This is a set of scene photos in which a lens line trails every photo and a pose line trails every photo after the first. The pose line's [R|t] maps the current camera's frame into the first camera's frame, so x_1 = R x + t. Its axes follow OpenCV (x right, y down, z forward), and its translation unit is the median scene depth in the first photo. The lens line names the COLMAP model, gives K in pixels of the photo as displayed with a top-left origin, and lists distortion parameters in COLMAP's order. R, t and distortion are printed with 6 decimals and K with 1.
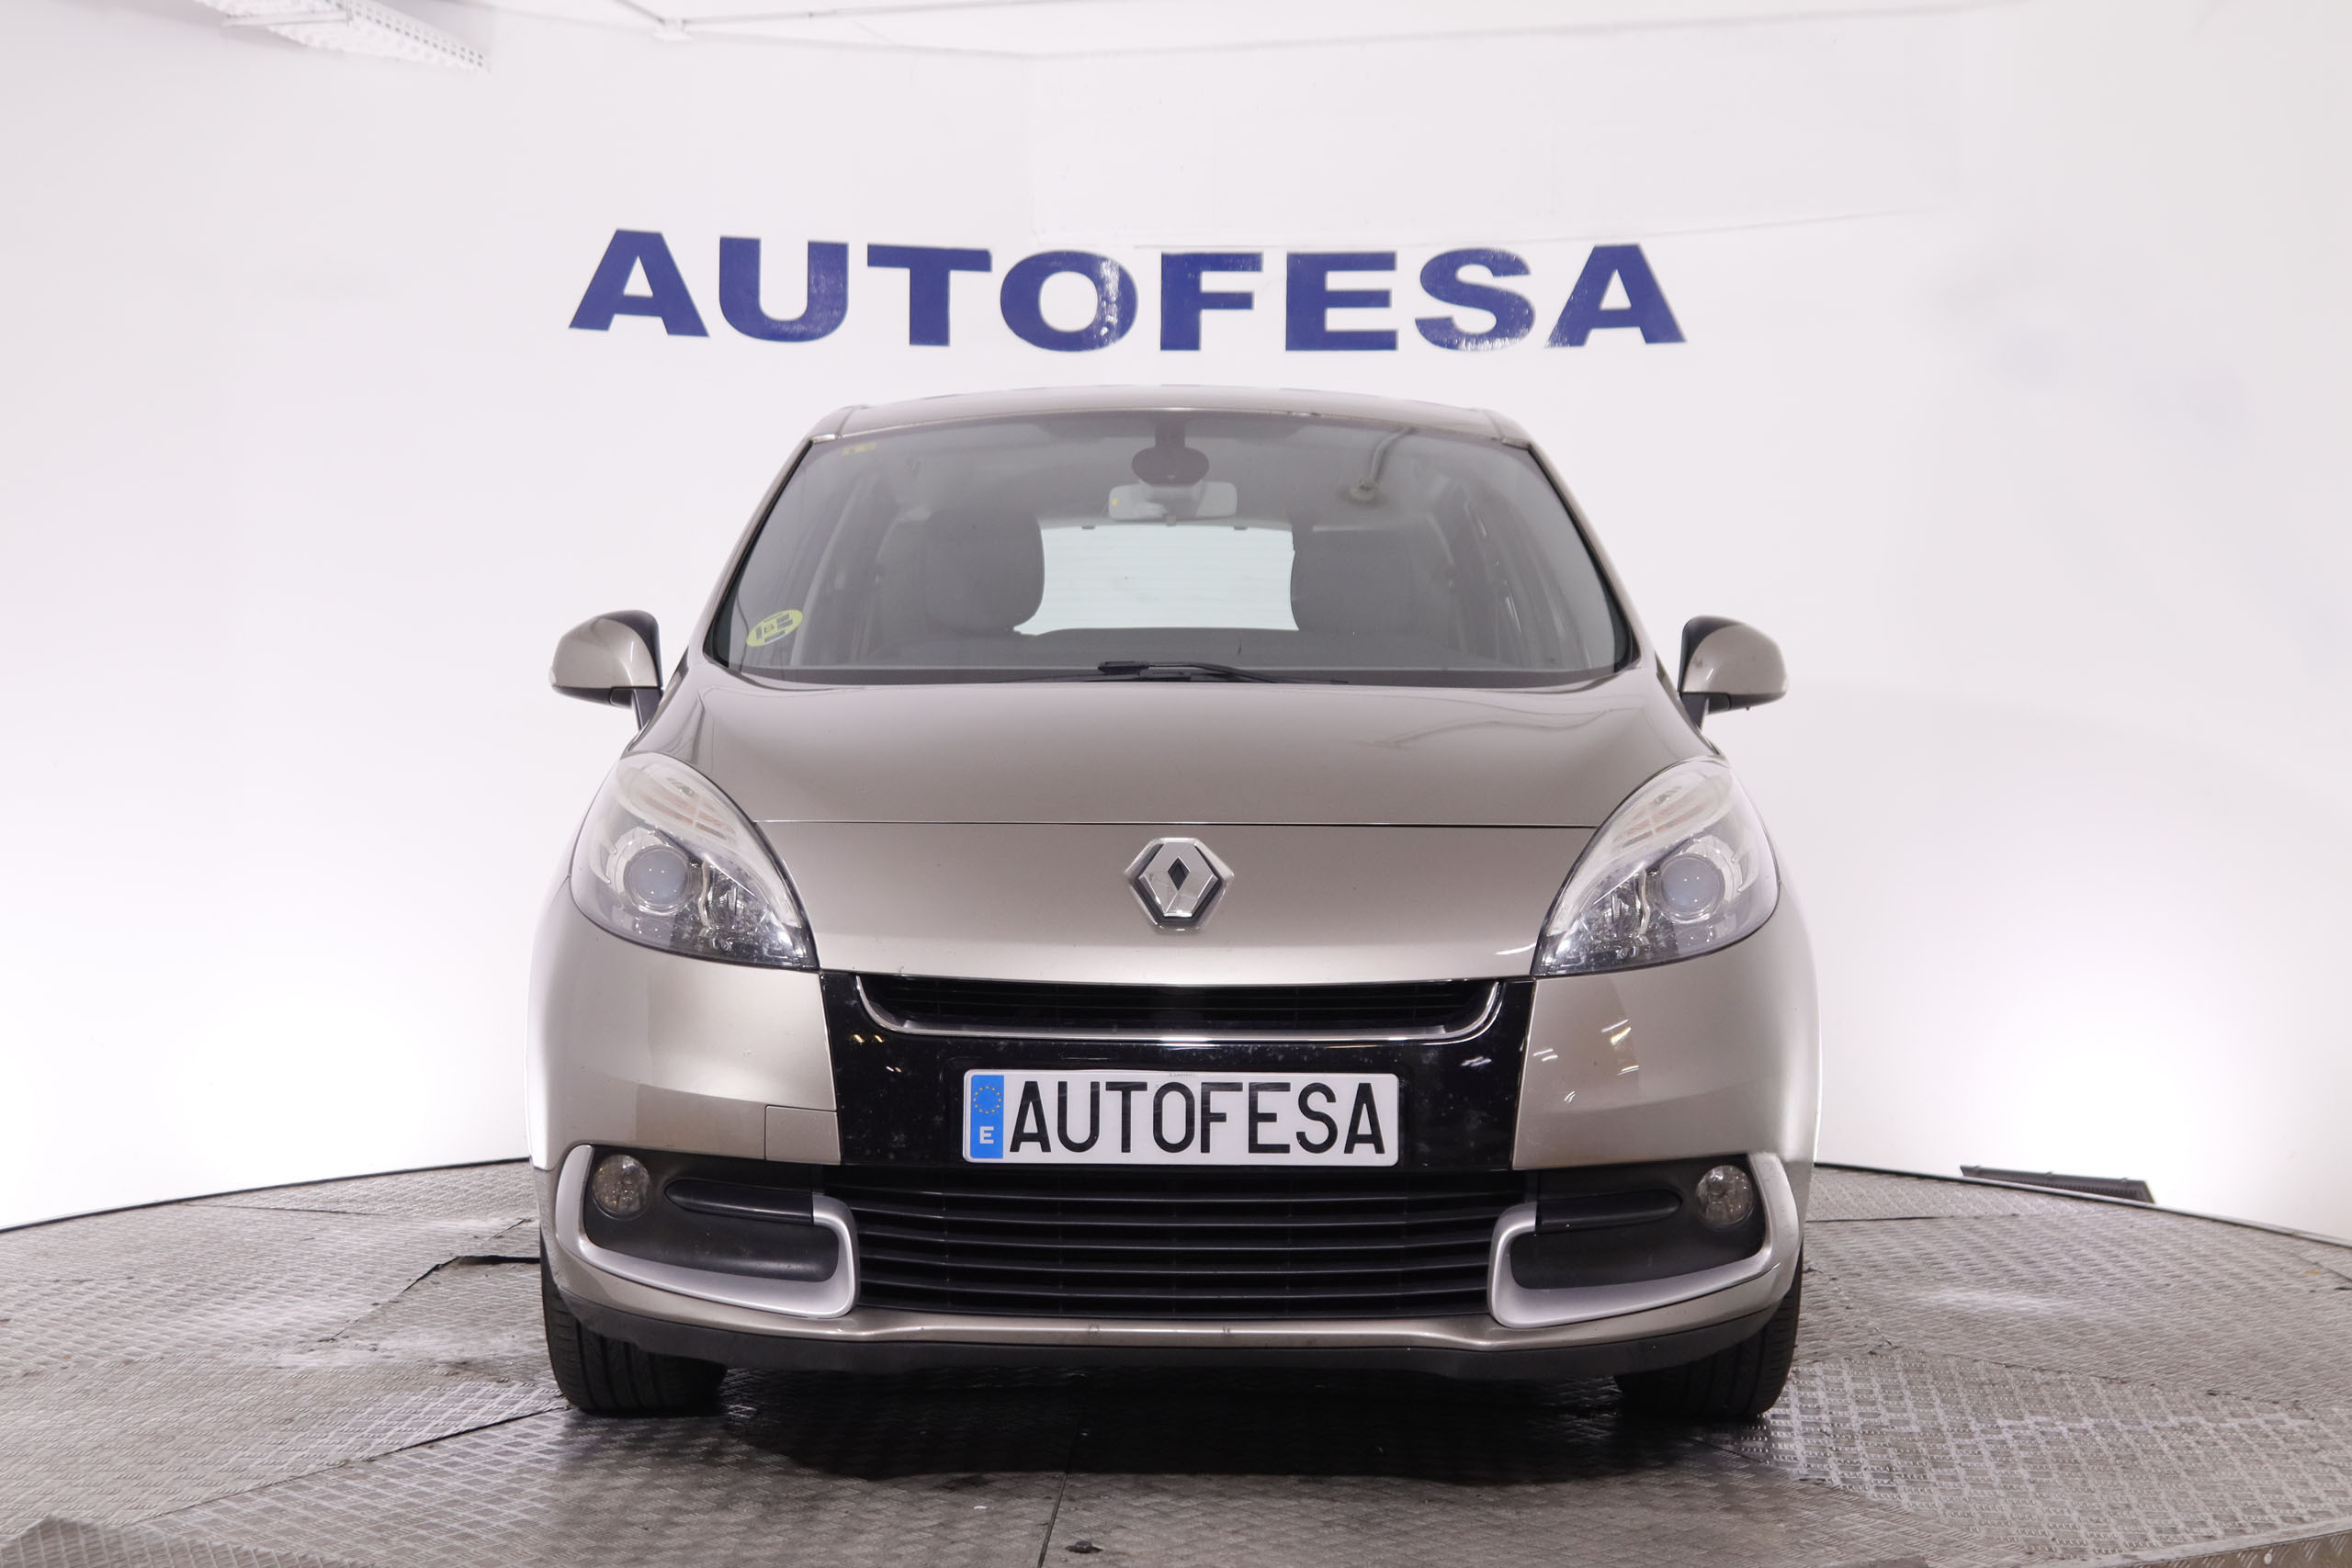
lens RADIAL K [[3571.7, 0, 1176.0], [0, 3571.7, 784.0], [0, 0, 1]] dist [-0.047591, 0.225589]
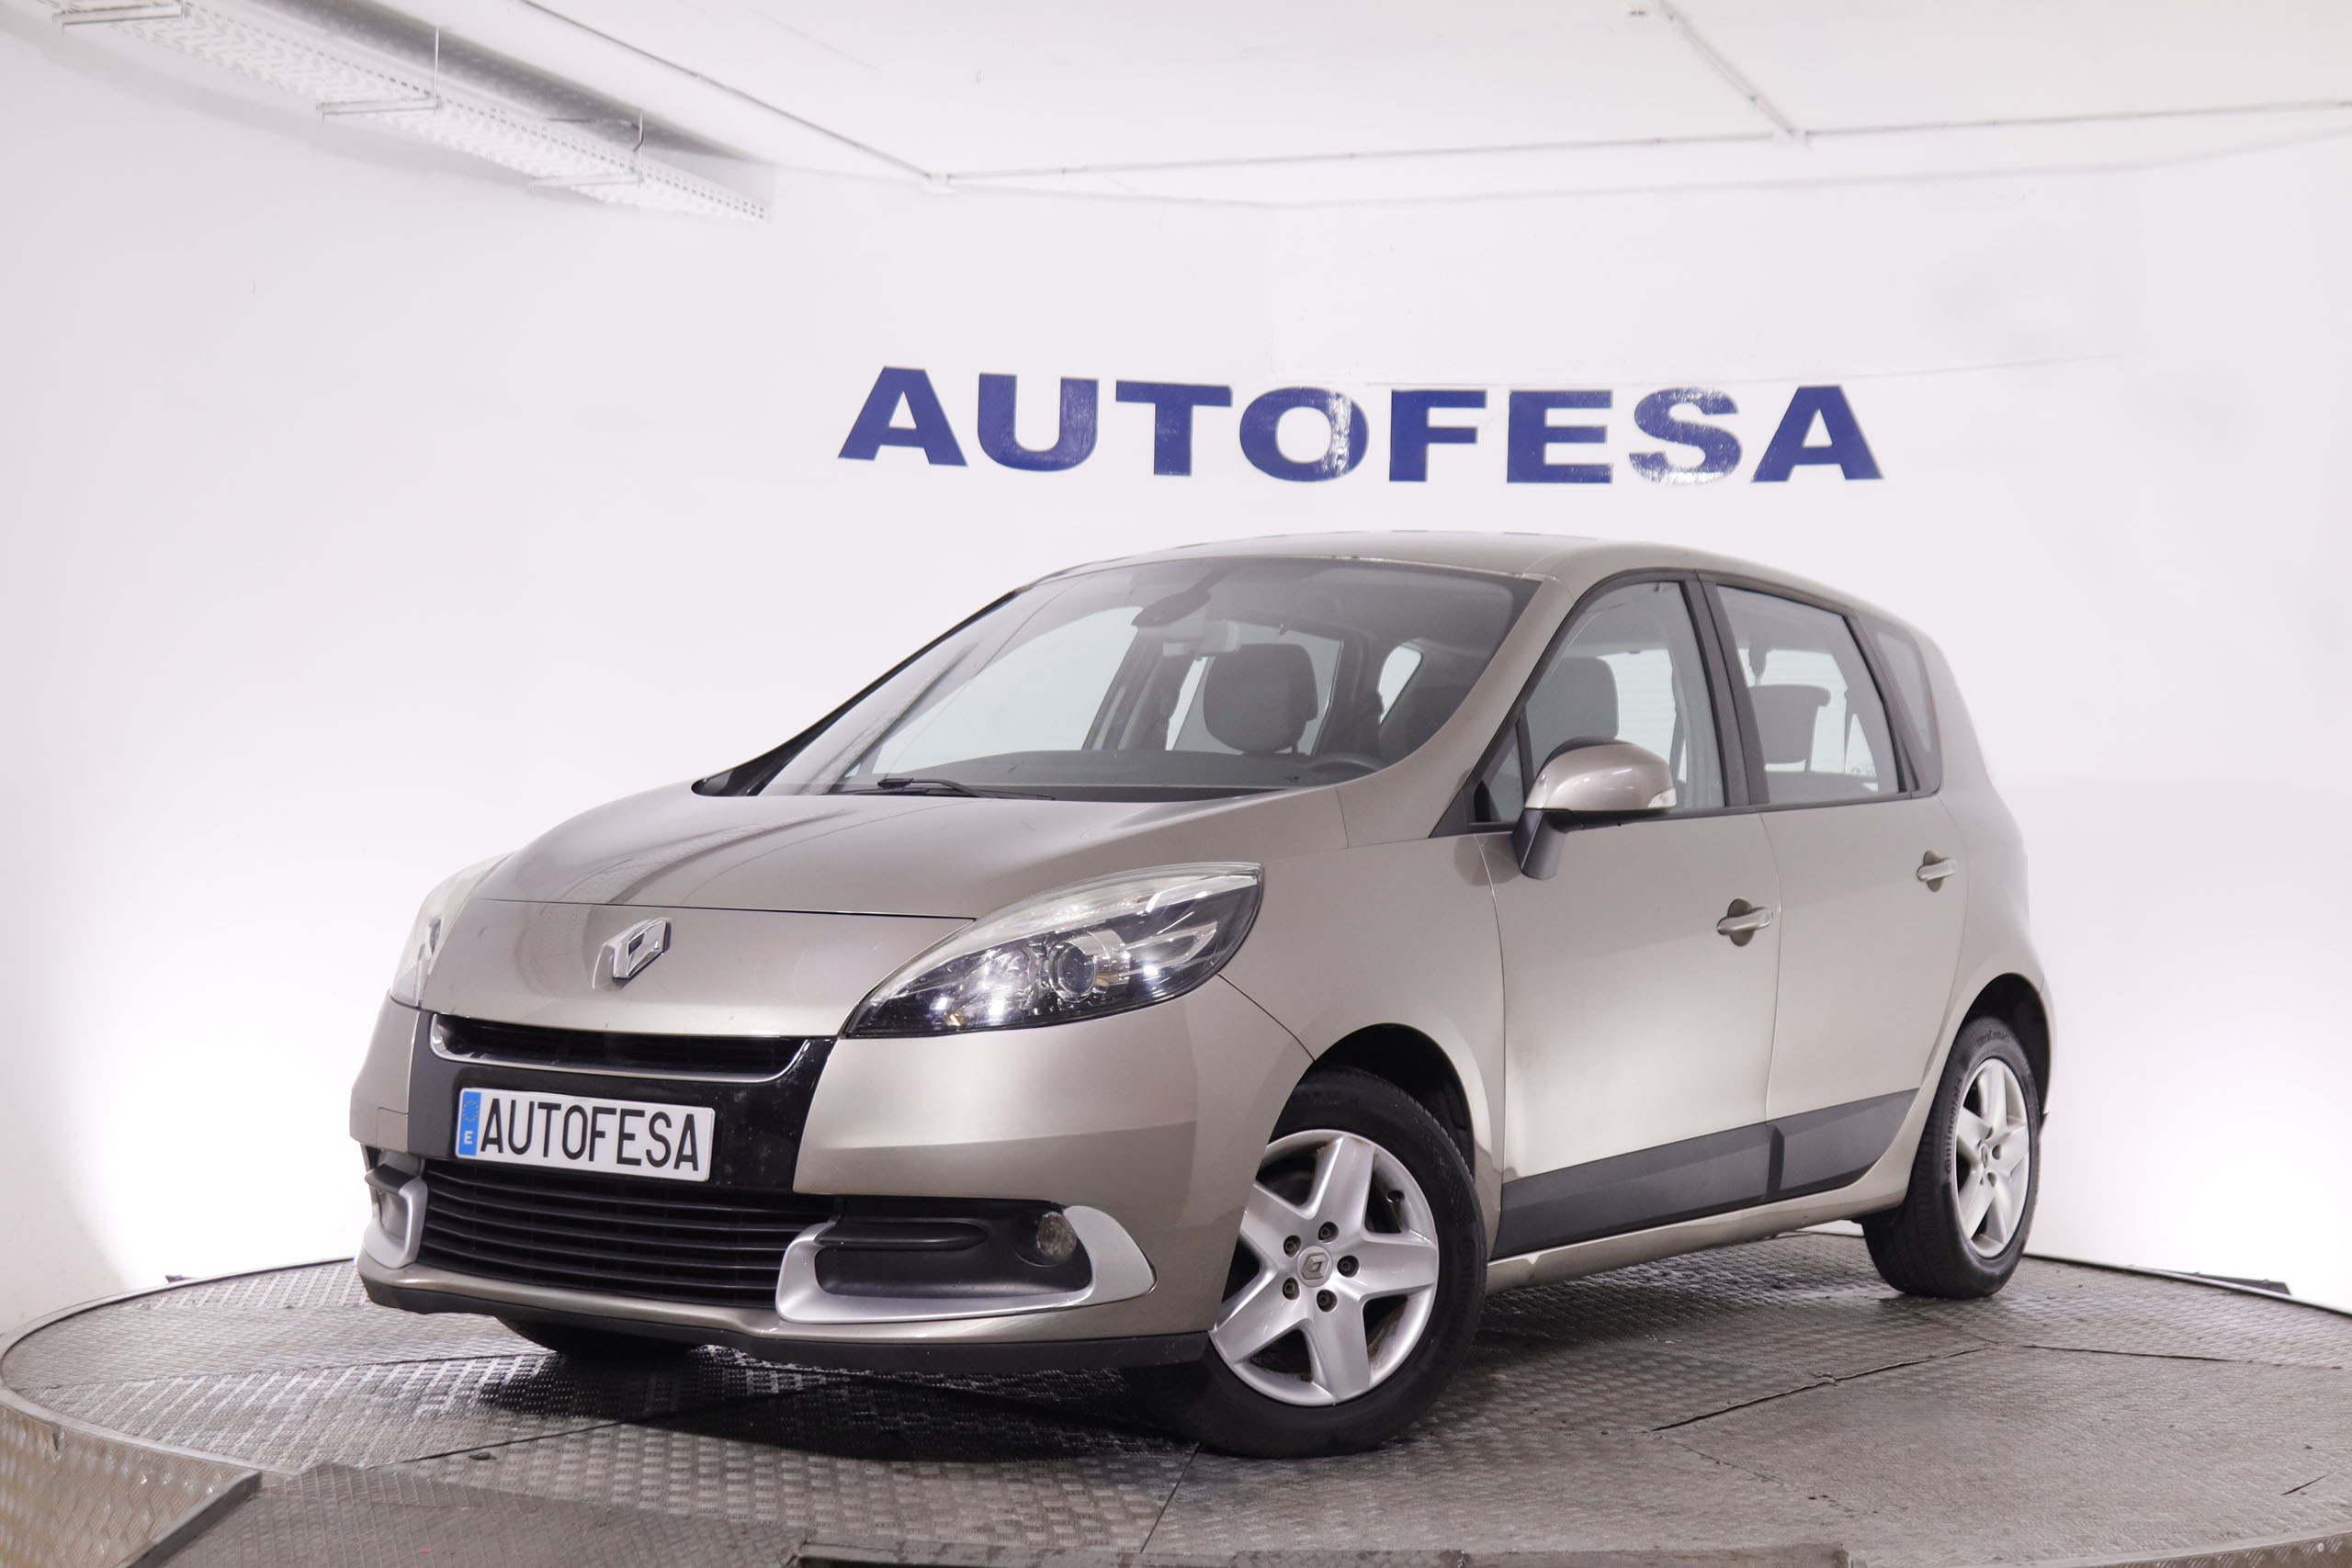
lens RADIAL K [[3771.7, 0, 1176.0], [0, 3771.7, 784.0], [0, 0, 1]] dist [-0.002348, 0.061458]
pose [[0.994872, 0.016483, -0.099788, 0.047424], [-0.019139, 0.999486, -0.025717, -0.001024], [0.099313, 0.027495, 0.994676, -0.126729]]
